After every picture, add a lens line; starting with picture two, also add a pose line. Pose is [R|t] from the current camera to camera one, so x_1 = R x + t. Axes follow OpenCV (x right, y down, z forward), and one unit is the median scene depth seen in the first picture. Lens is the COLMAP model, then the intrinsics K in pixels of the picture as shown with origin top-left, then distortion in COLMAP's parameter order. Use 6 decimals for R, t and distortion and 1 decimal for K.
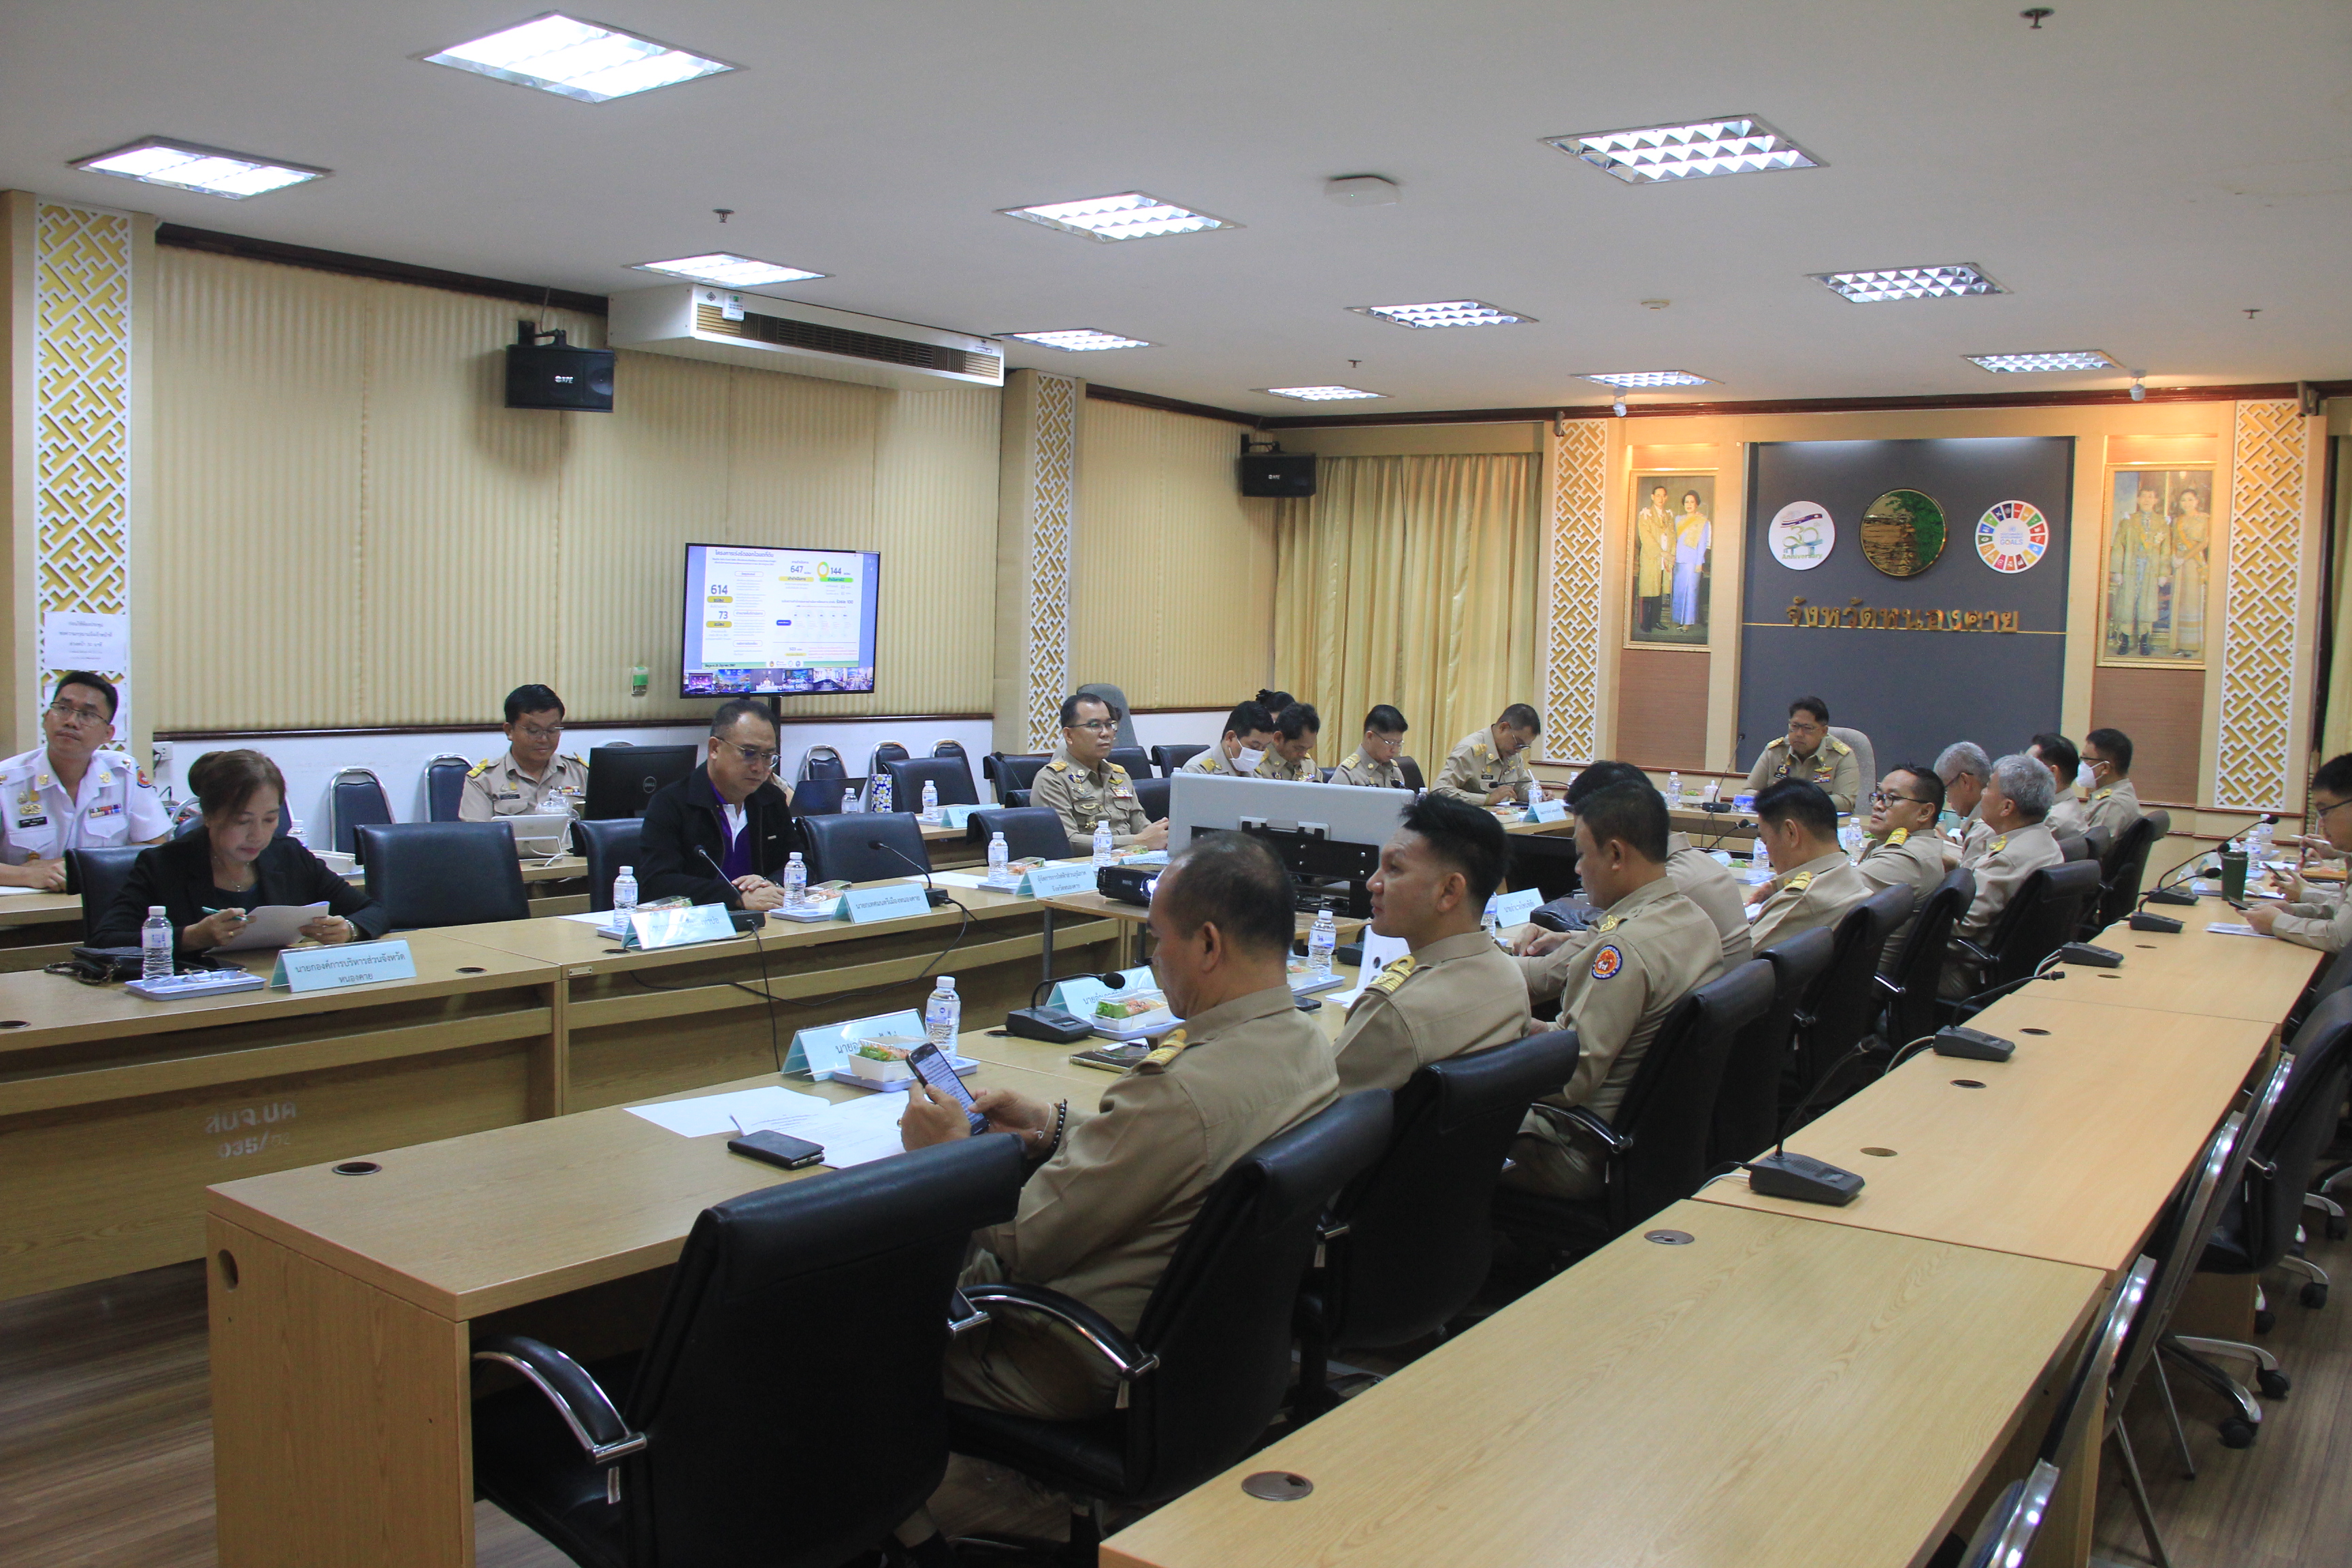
lens RADIAL K [[2101.9, 0, 1176.0], [0, 2101.9, 784.0], [0, 0, 1]] dist [-0.009714, -0.003481]
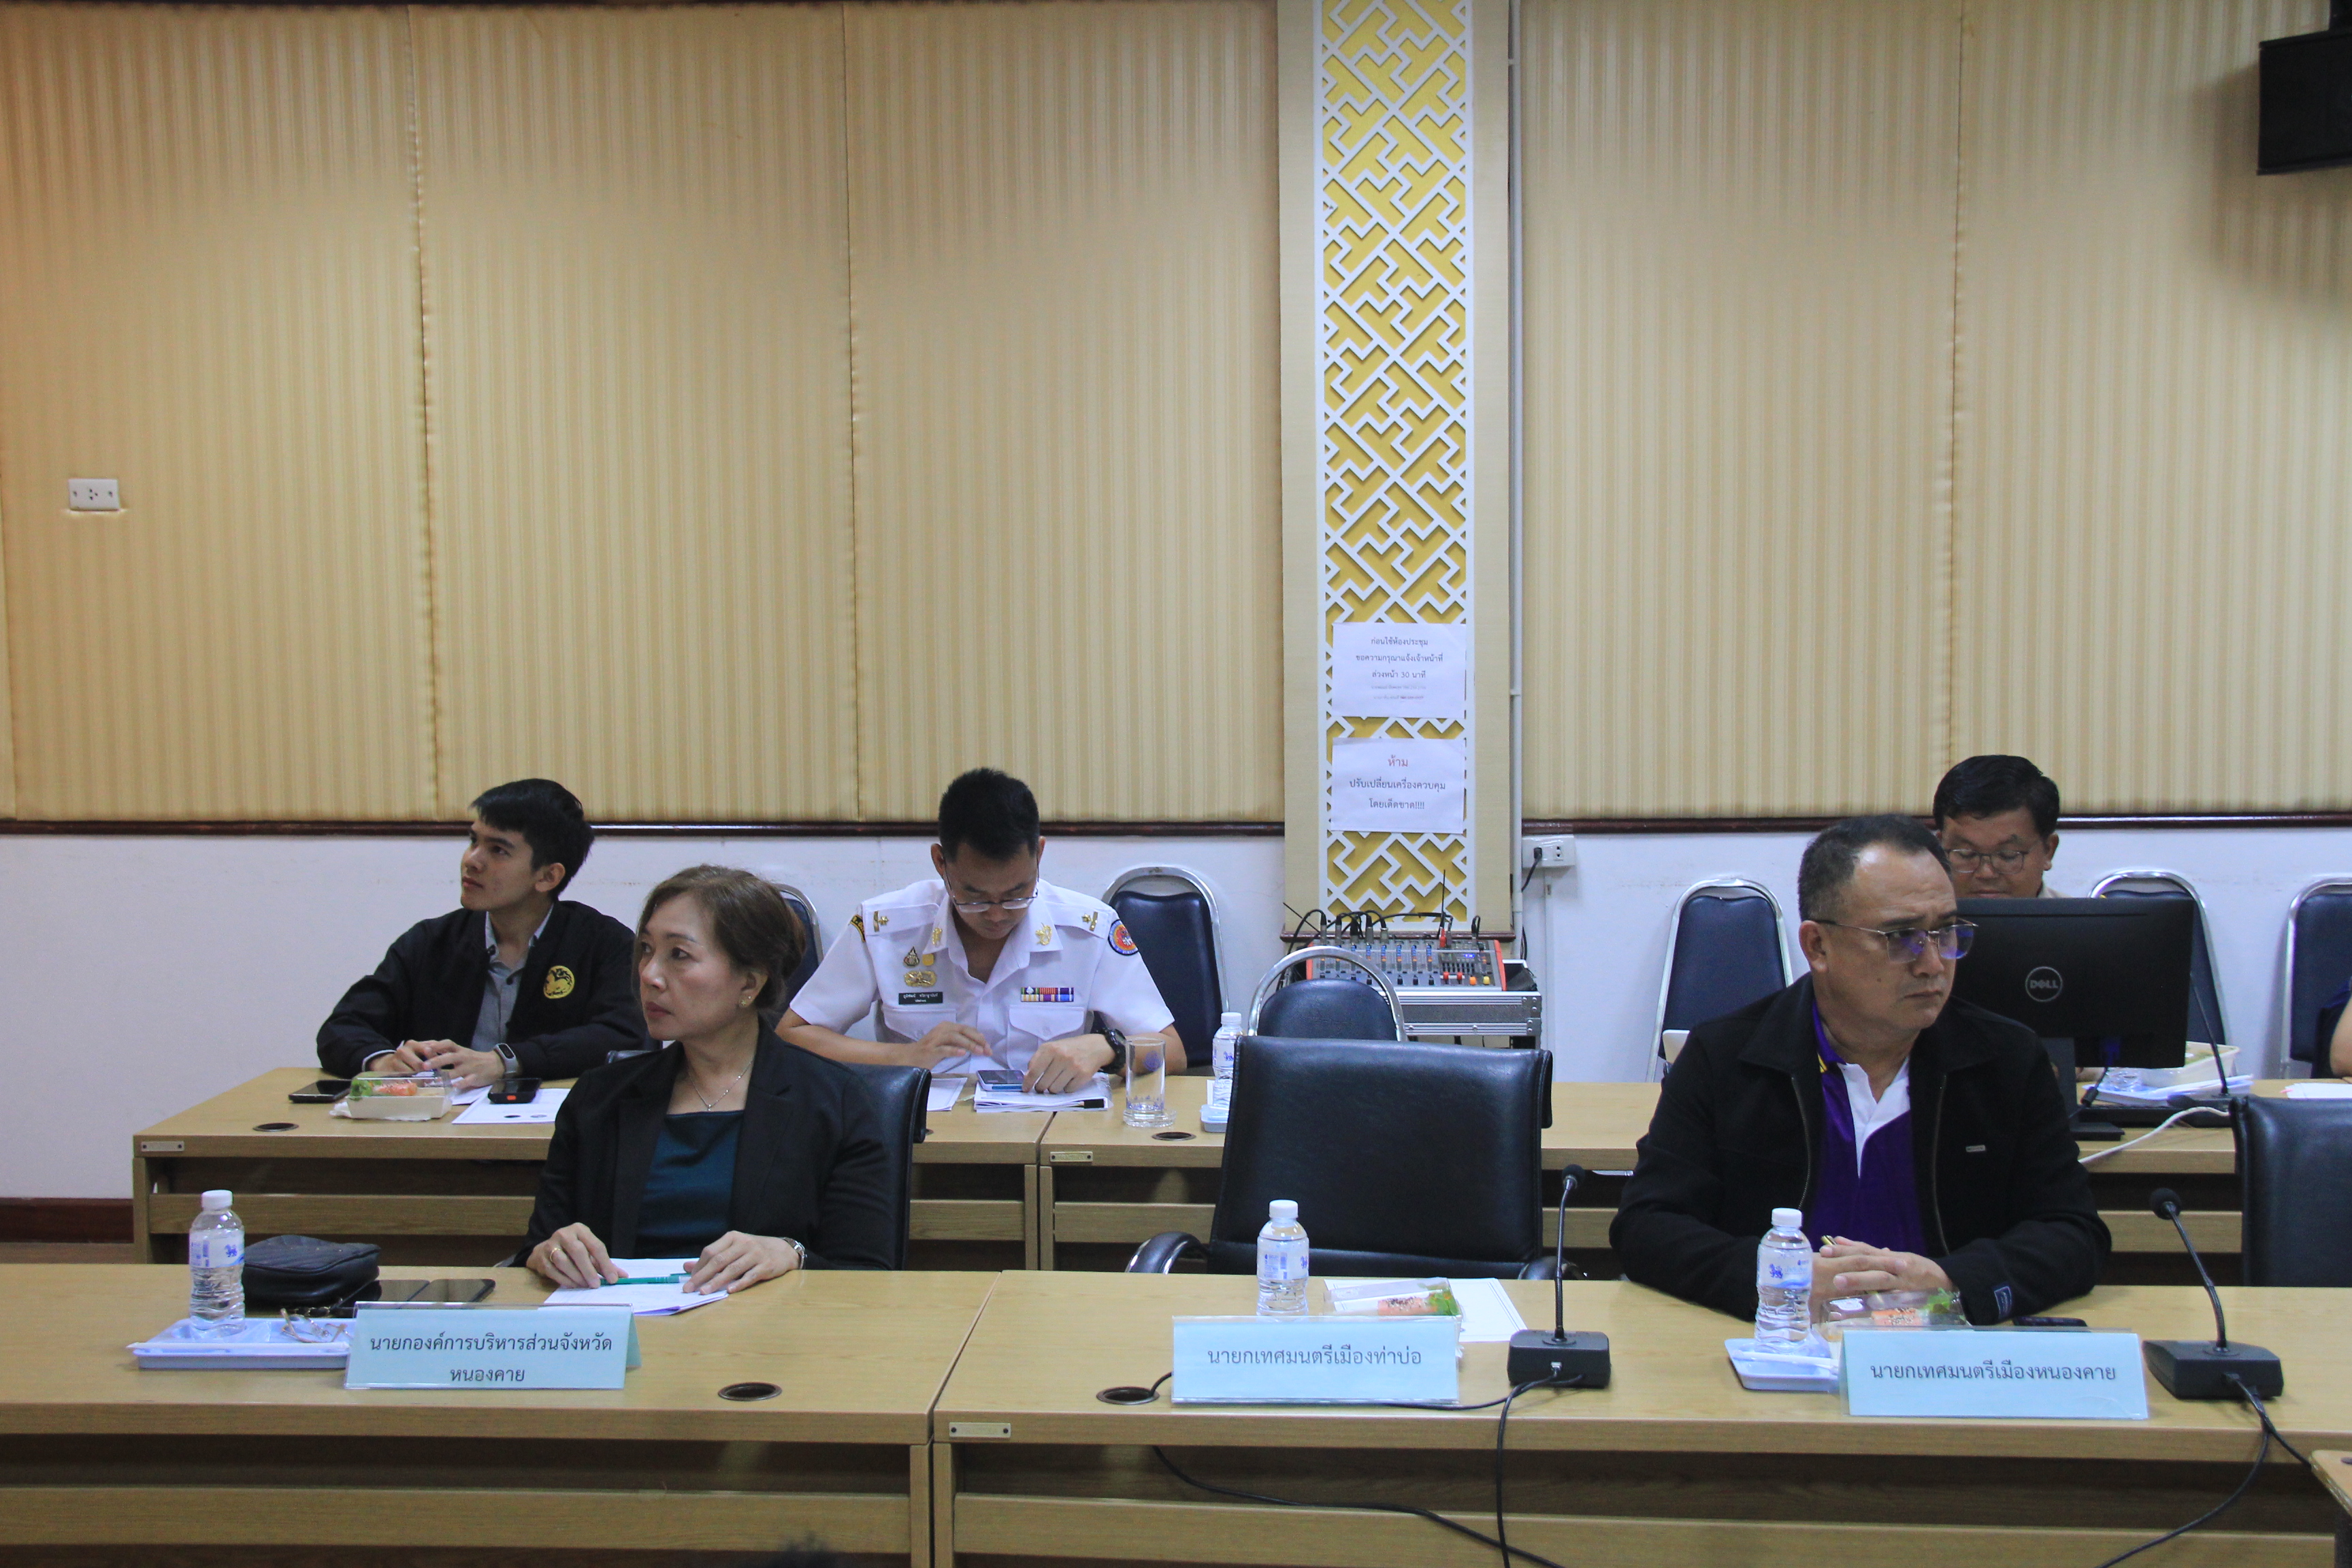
lens RADIAL K [[3067.5, 0, 1173.9], [0, 3067.5, 847.7], [0, 0, 1]] dist [-0.000675, 0.449354]
pose [[0.530446, 0.041275, -0.846713, 0.198935], [-0.035381, 0.999022, 0.026534, -0.037377], [0.846980, 0.015883, 0.531387, 0.467502]]
